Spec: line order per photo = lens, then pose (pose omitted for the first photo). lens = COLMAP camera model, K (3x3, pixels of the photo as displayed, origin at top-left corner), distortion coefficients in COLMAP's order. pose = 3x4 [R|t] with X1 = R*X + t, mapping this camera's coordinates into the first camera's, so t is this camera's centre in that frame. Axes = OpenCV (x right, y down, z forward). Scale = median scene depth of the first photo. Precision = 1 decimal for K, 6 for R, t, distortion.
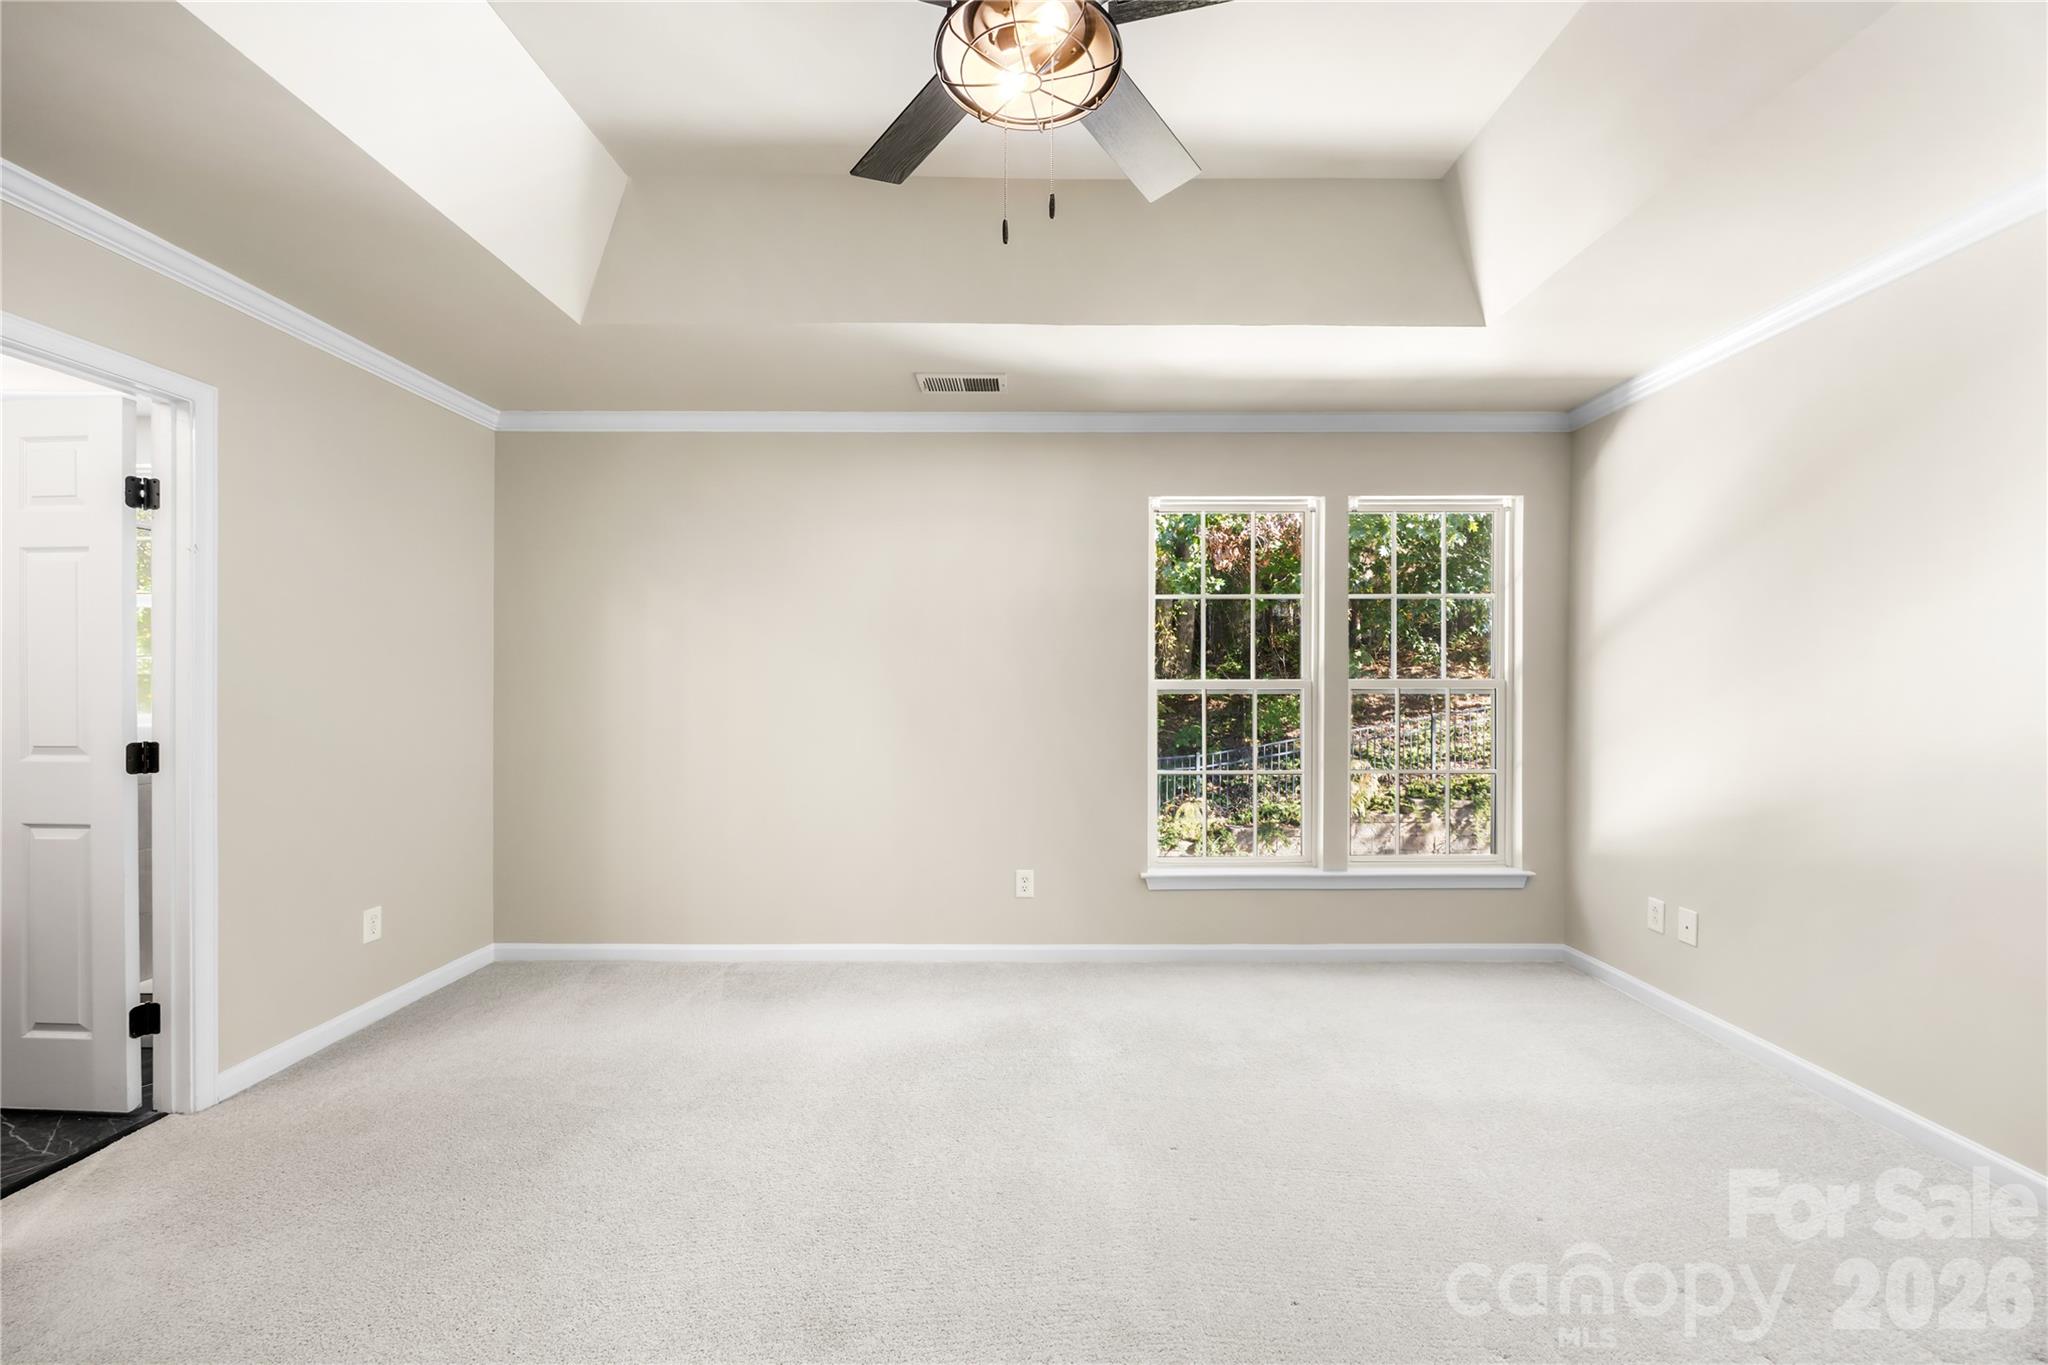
lens RADIAL K [[804.0, 0, 1026.7], [0, 804.0, 683.3], [0, 0, 1]] dist [-0.003441, 0.000182]
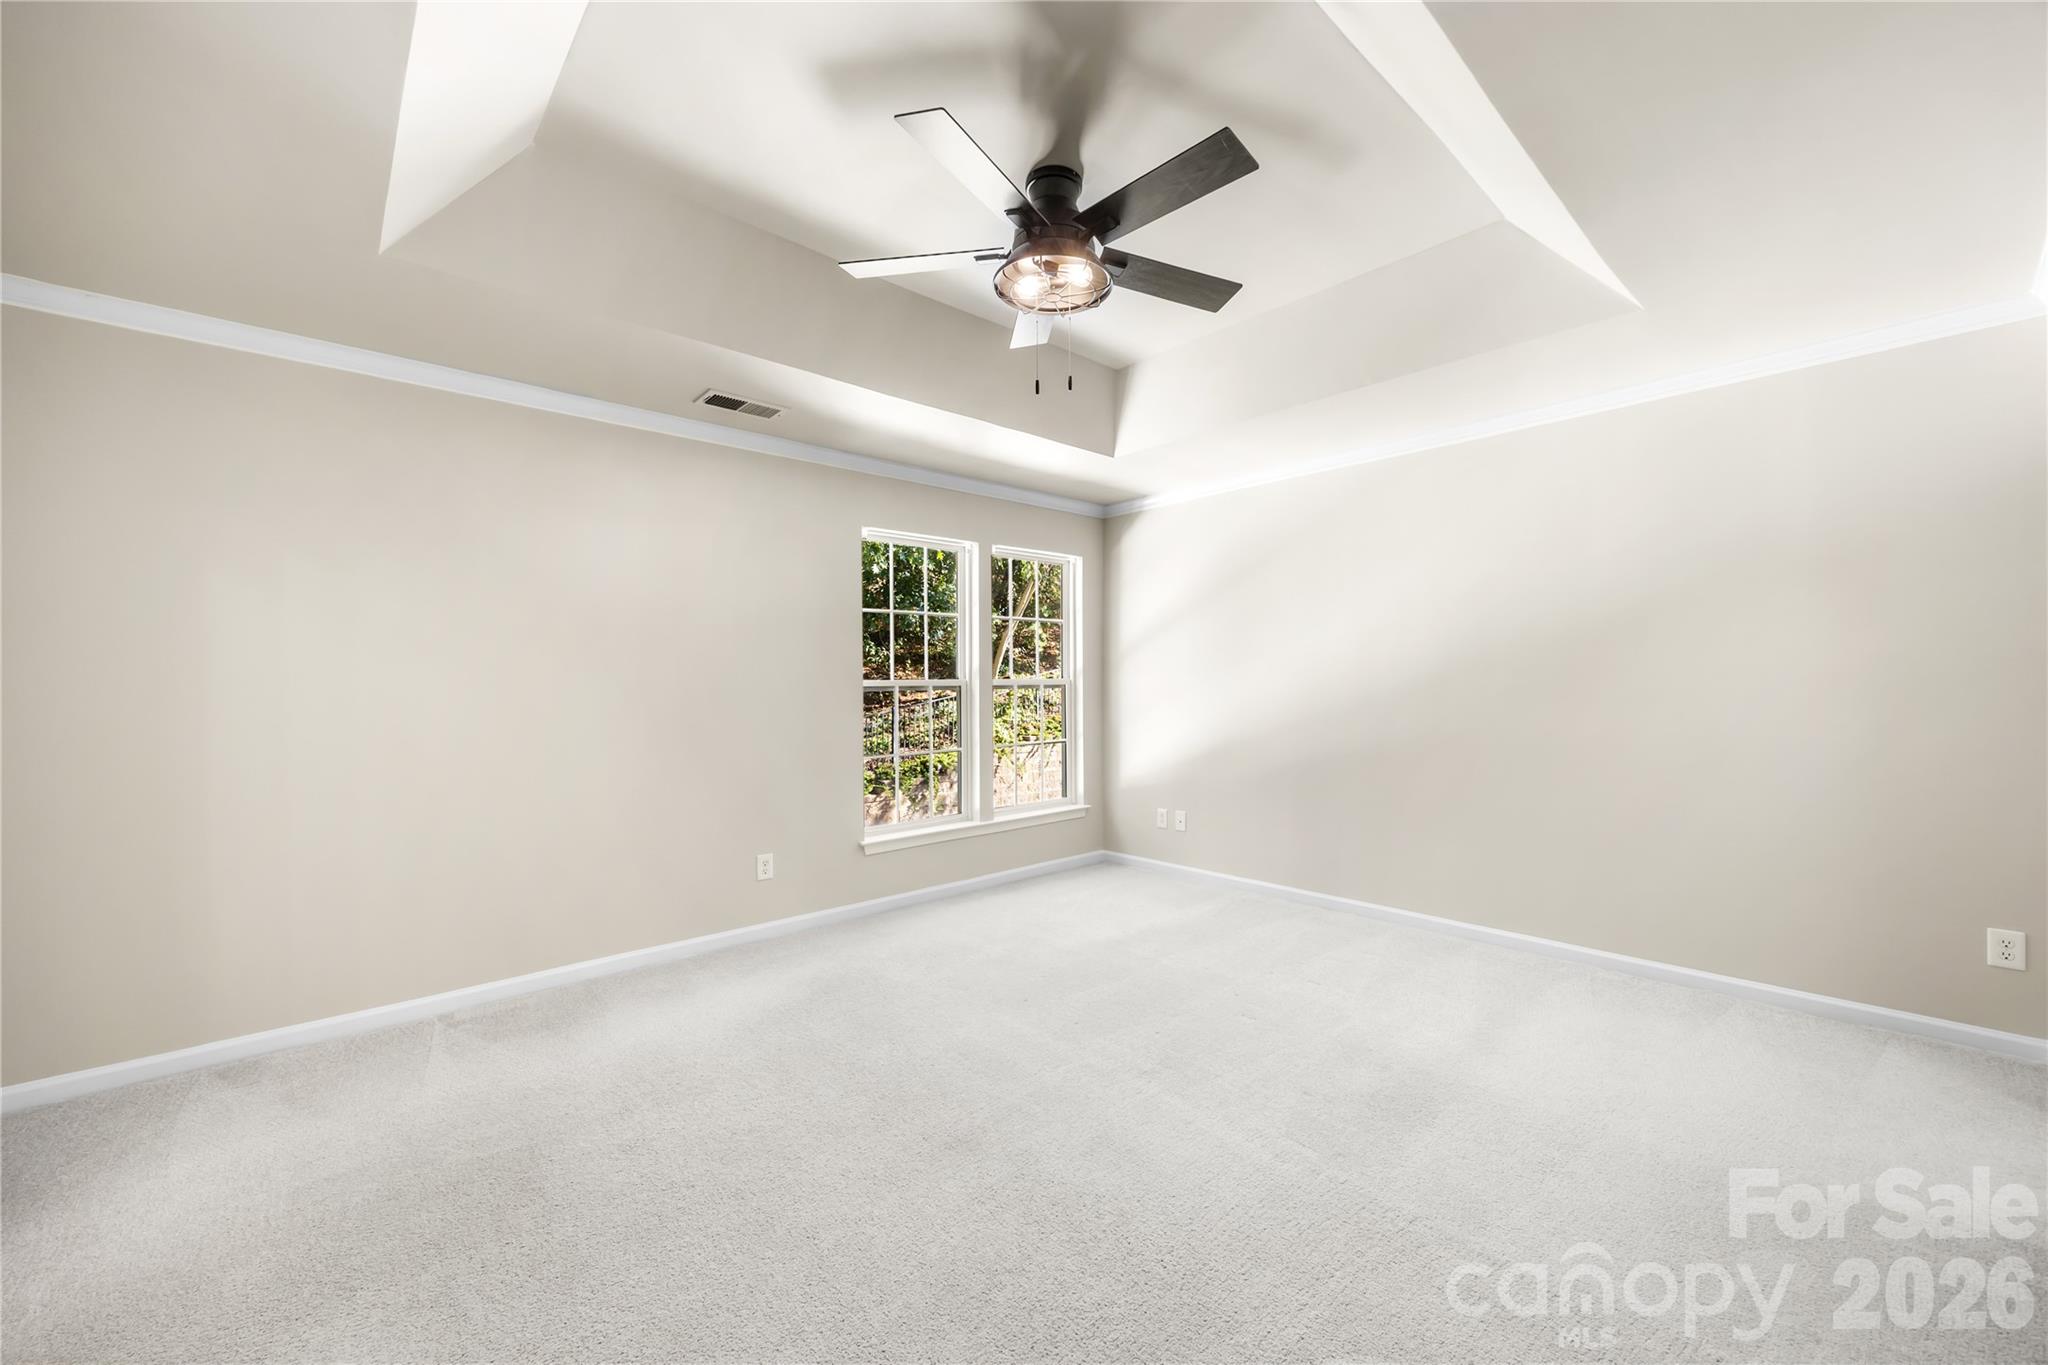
lens RADIAL K [[836.4, 0, 1012.9], [0, 836.4, 678.8], [0, 0, 1]] dist [-0.000623, 0.000088]
pose [[0.731763, -0.002238, 0.681555, -0.544091], [0.005627, 0.999980, -0.002758, -0.000931], [-0.681536, 0.005854, 0.731761, -0.062029]]
